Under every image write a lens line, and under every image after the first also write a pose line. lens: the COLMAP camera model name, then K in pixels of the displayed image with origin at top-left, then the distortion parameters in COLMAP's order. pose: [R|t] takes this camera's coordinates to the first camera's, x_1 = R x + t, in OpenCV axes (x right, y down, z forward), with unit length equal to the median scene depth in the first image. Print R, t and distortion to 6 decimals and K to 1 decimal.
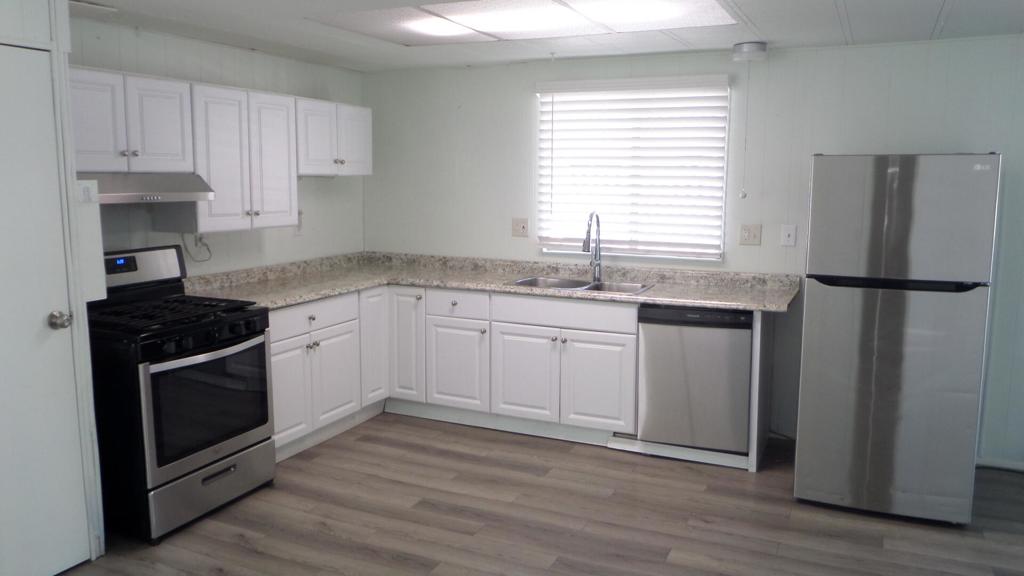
lens RADIAL K [[776.5, 0, 511.7], [0, 776.5, 285.2], [0, 0, 1]] dist [-0.030650, 0.007457]
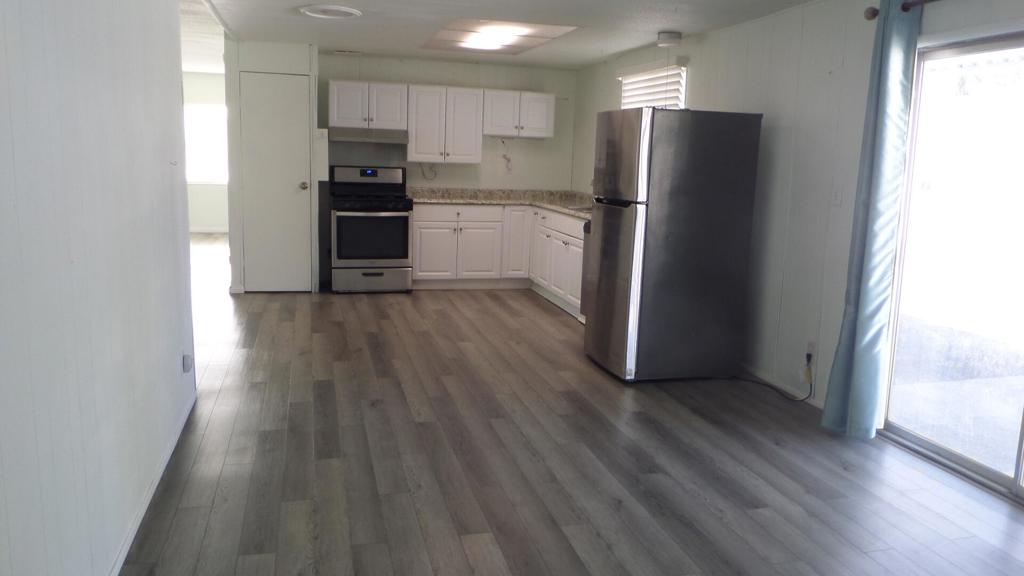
lens RADIAL K [[776.5, 0, 512.1], [0, 776.5, 286.2], [0, 0, 1]] dist [-0.030650, 0.007457]
pose [[0.637885, 0.148669, -0.755646, 1.246262], [-0.142323, 0.987046, 0.074052, 0.059815], [0.756866, 0.060309, 0.650781, -0.061087]]
